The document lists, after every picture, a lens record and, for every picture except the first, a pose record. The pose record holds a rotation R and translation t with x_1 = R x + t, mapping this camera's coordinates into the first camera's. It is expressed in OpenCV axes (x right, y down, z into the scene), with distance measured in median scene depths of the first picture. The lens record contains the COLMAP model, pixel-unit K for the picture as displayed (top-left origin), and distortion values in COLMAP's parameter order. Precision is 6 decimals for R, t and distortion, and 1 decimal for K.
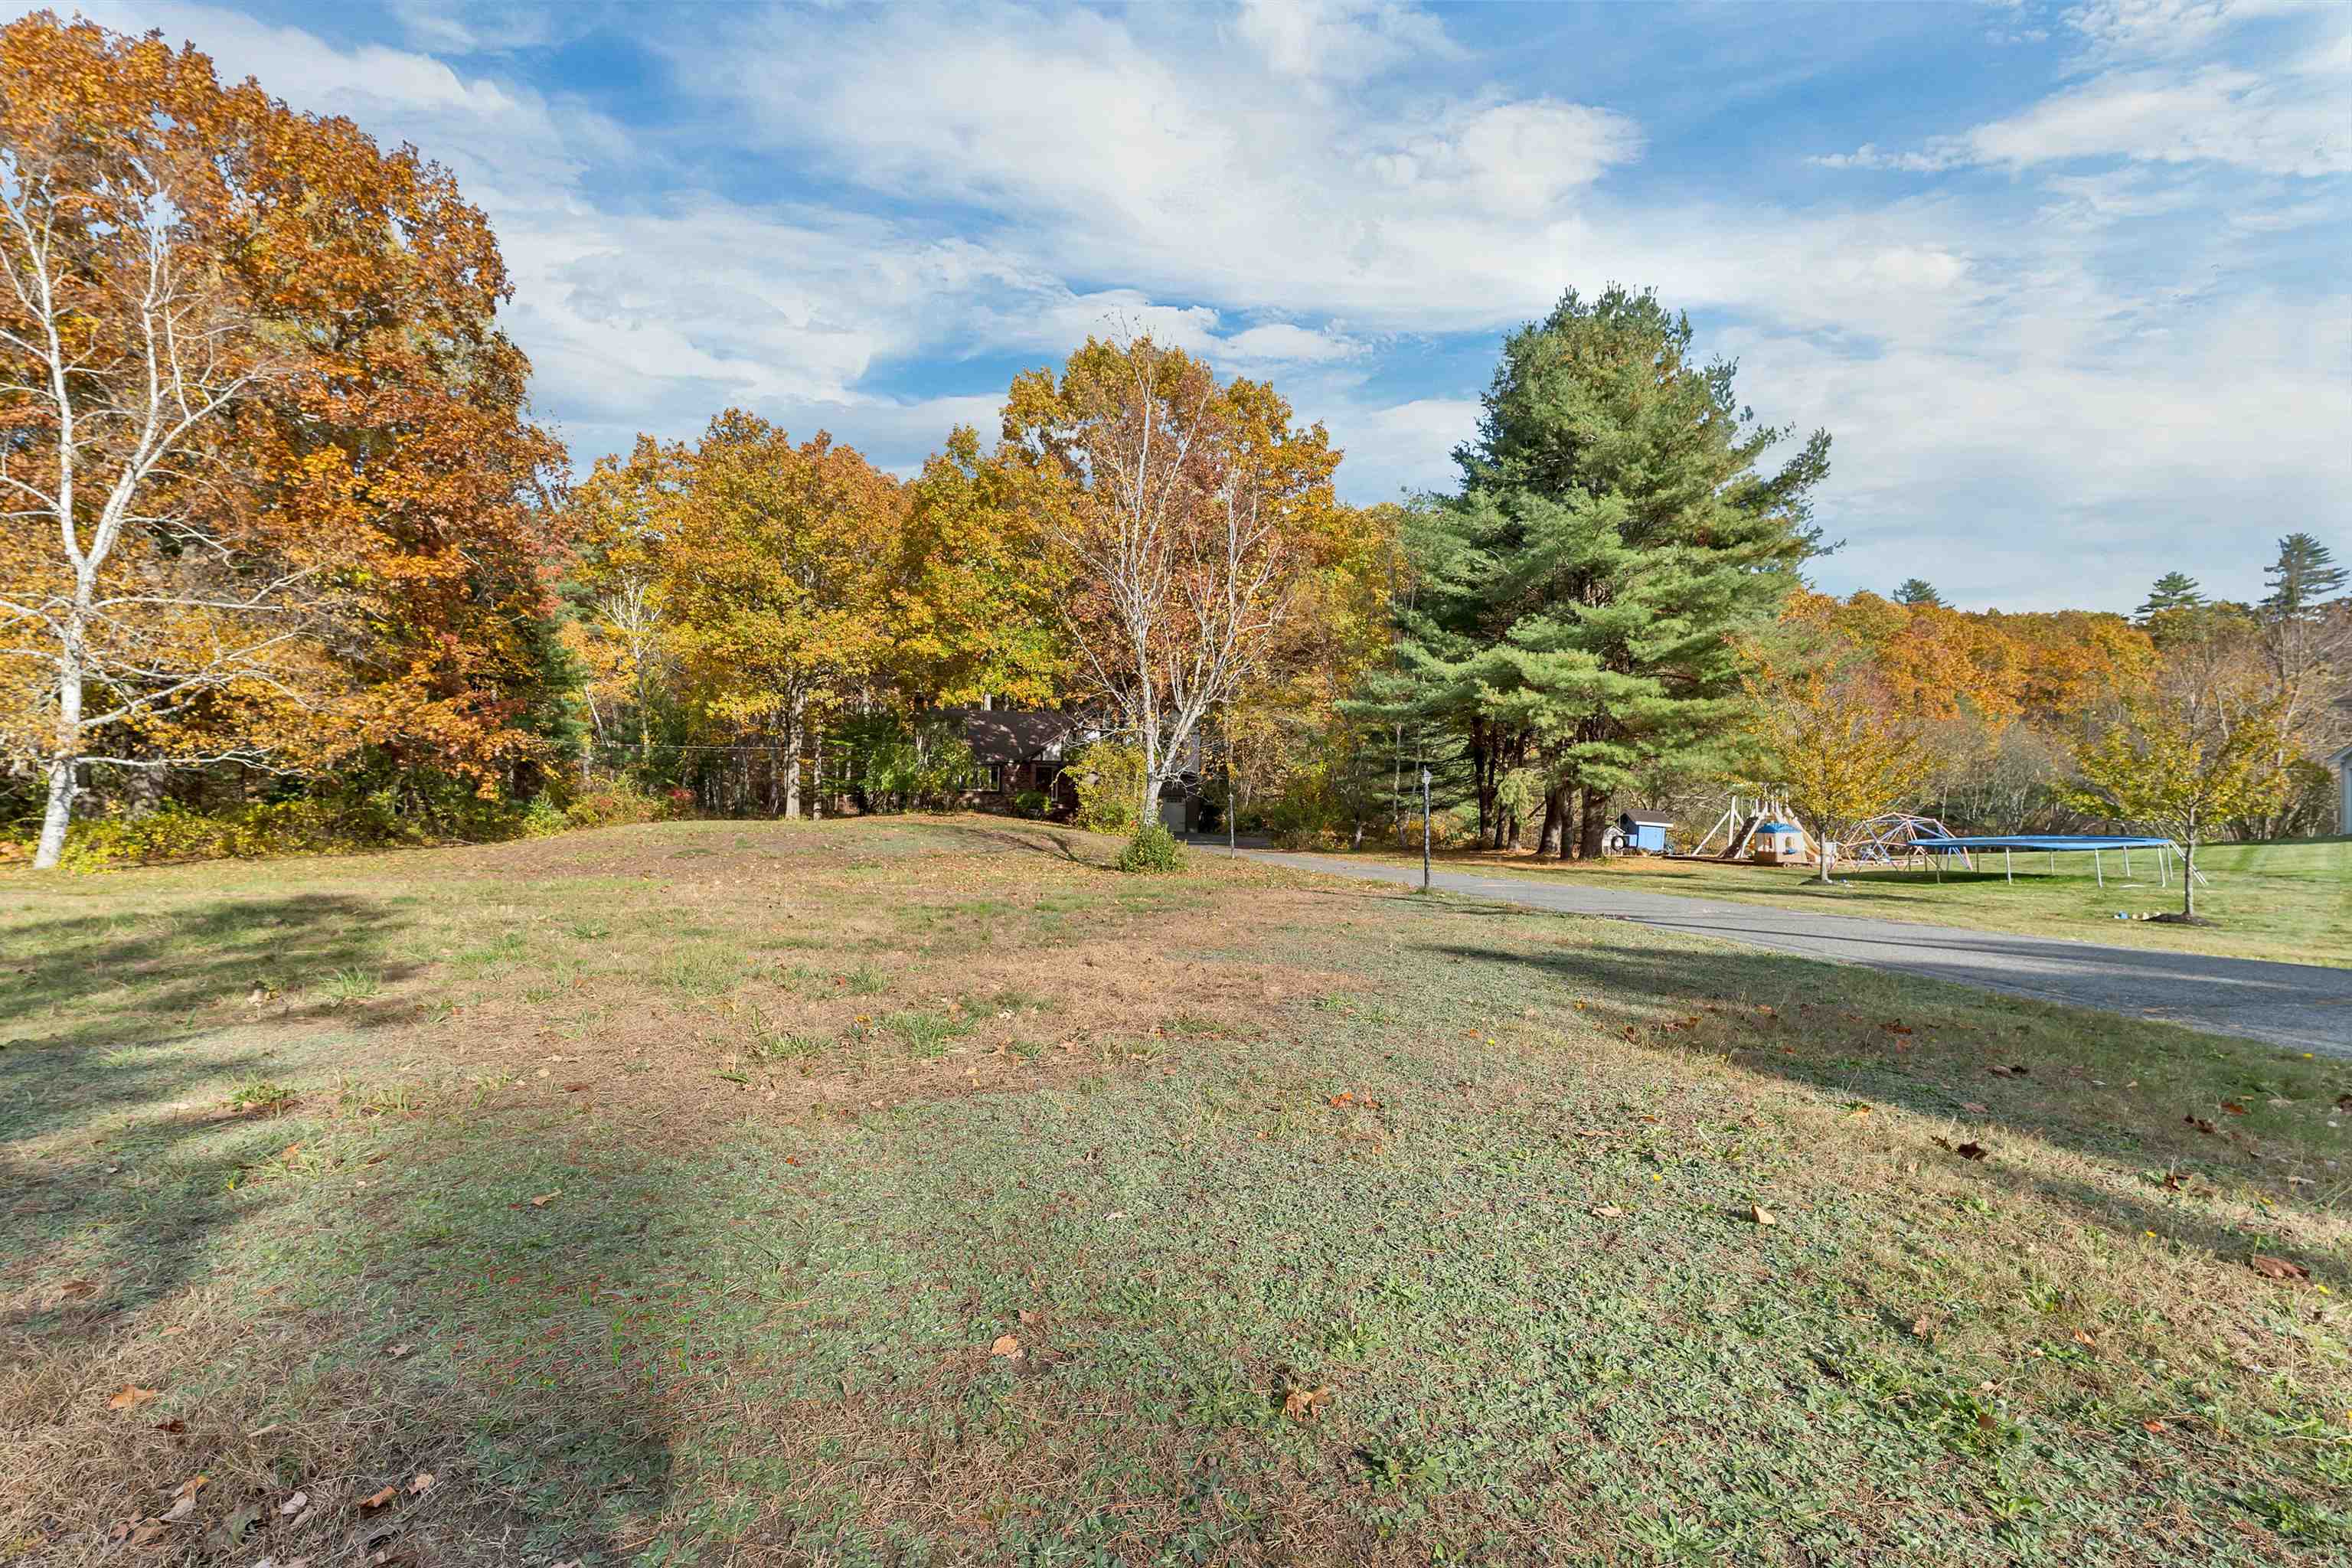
lens RADIAL K [[945.9, 0, 1181.1], [0, 945.9, 793.0], [0, 0, 1]] dist [-0.000178, 0.000058]
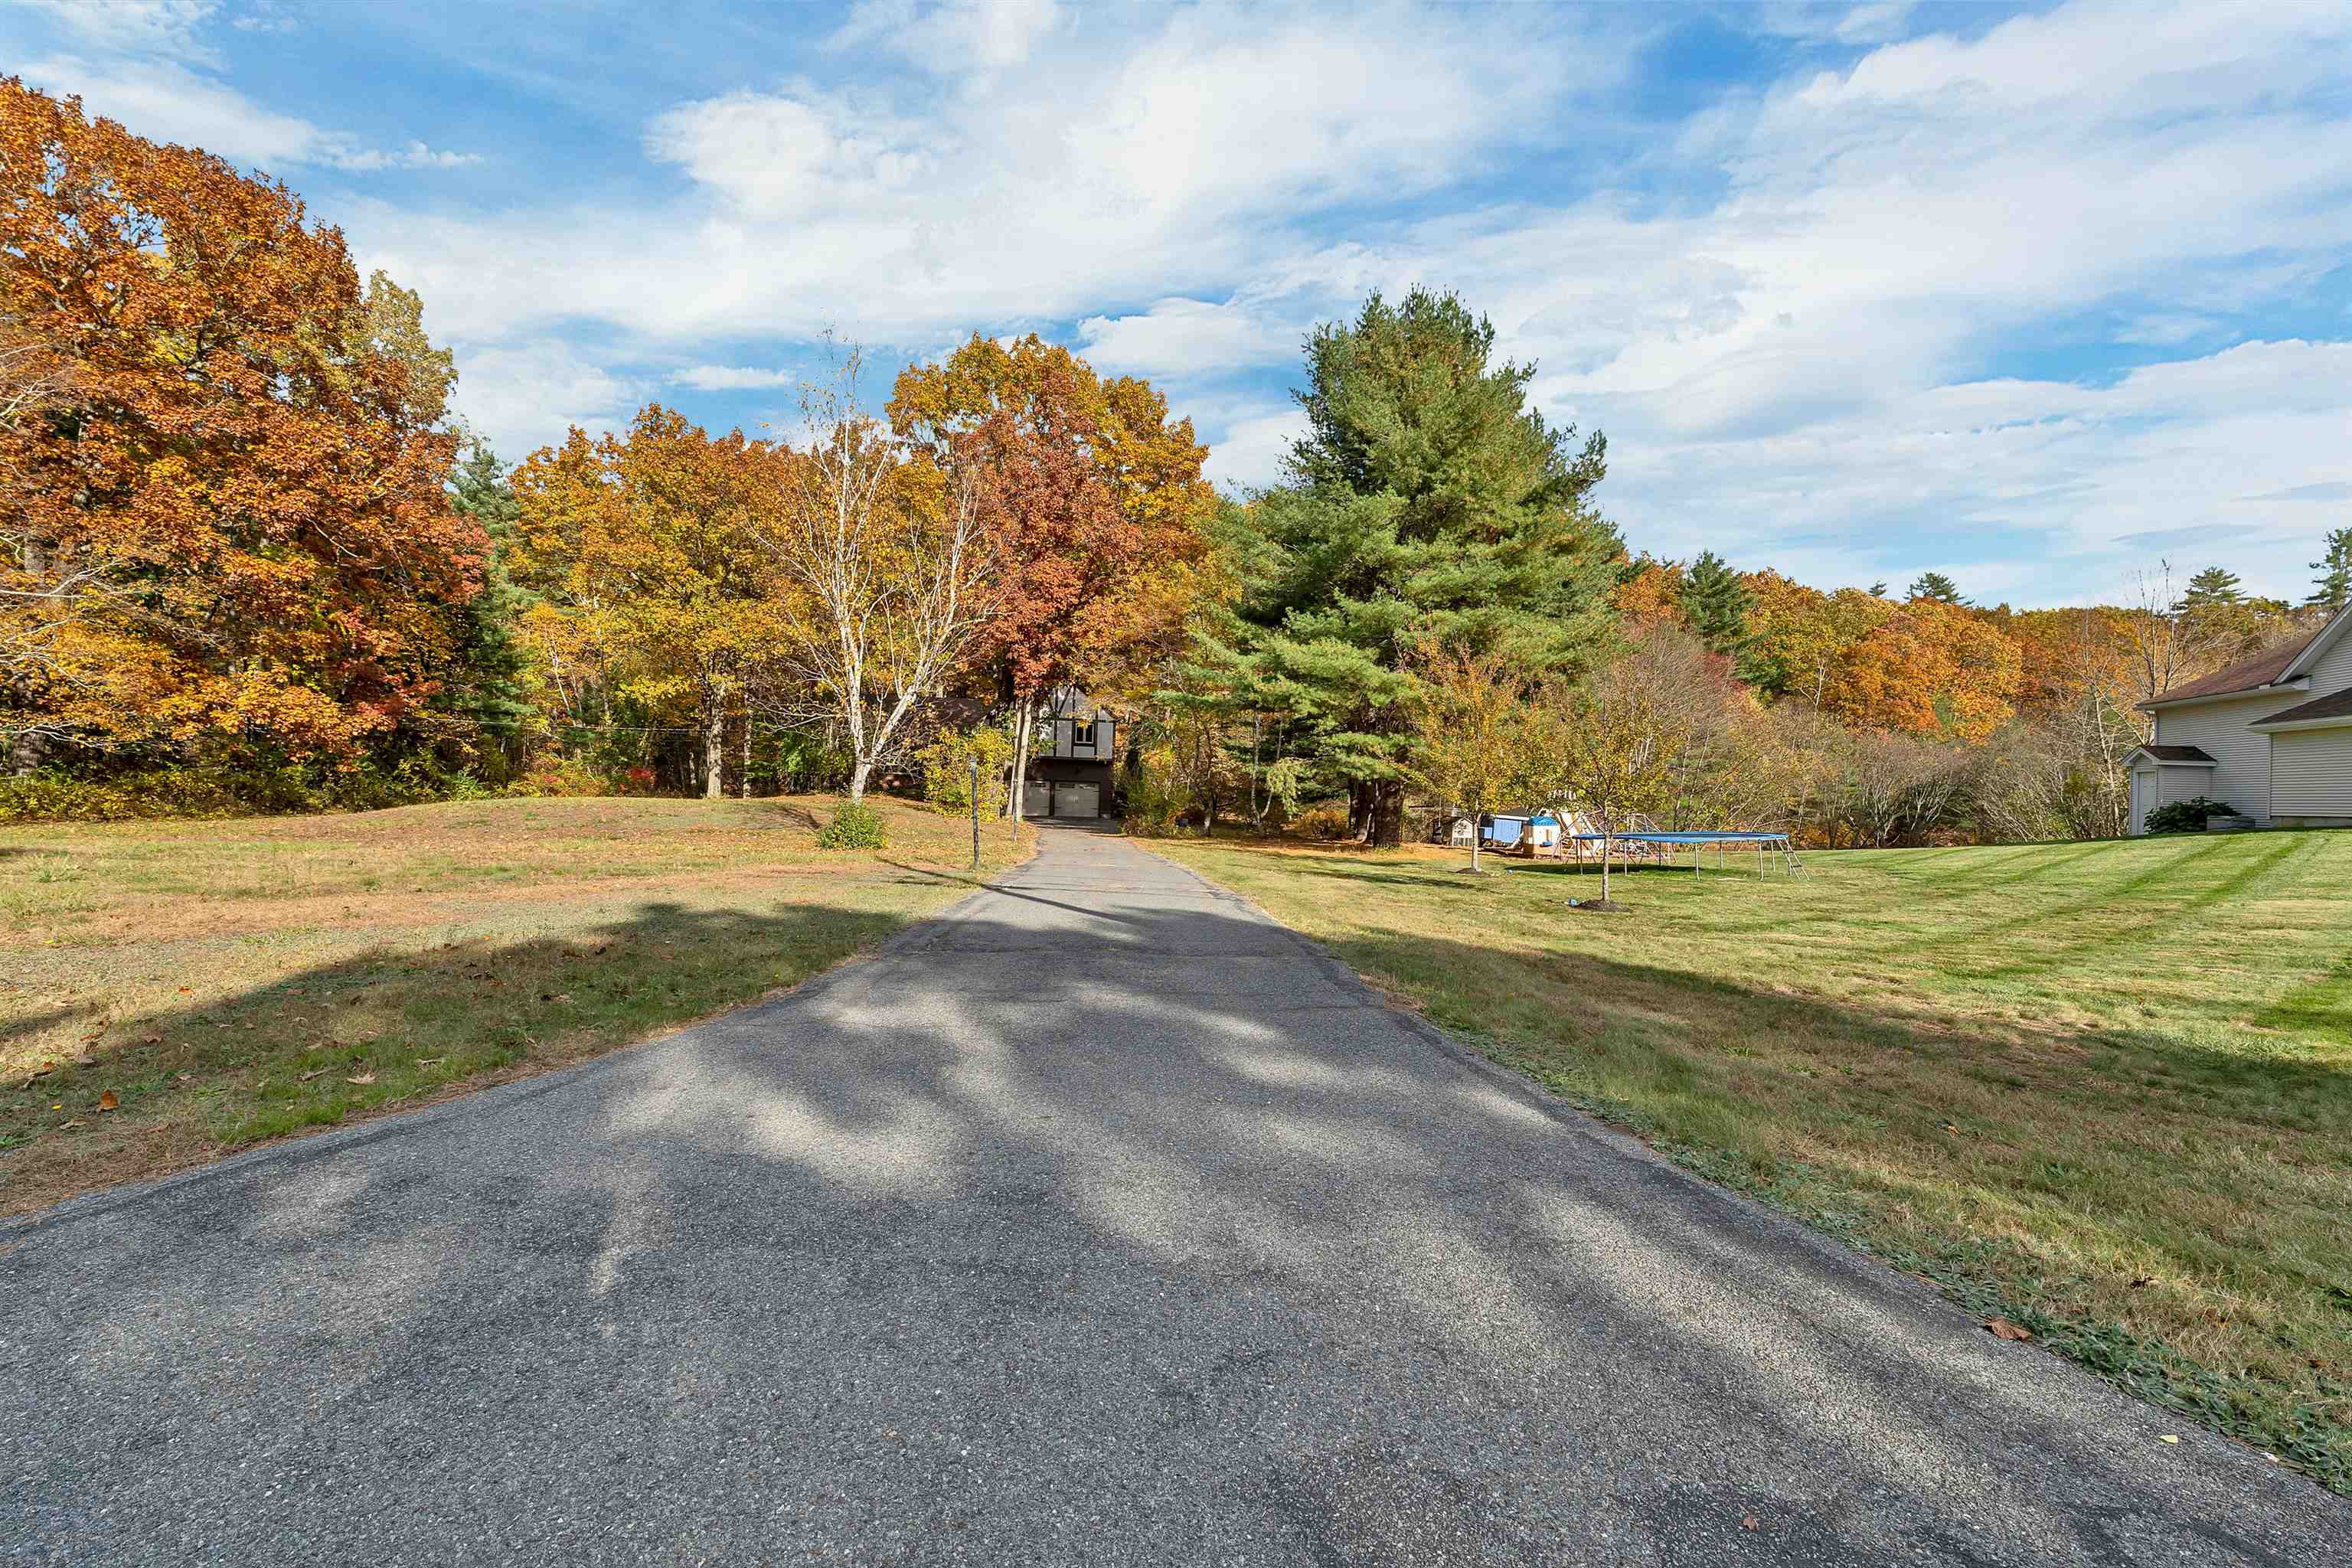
lens RADIAL K [[945.9, 0, 1169.1], [0, 945.9, 773.2], [0, 0, 1]] dist [-0.000178, 0.000058]
pose [[0.999093, 0.015164, -0.039786, 0.170144], [-0.015506, 0.999845, -0.008282, 0.001031], [0.039655, 0.008891, 0.999174, -0.021305]]
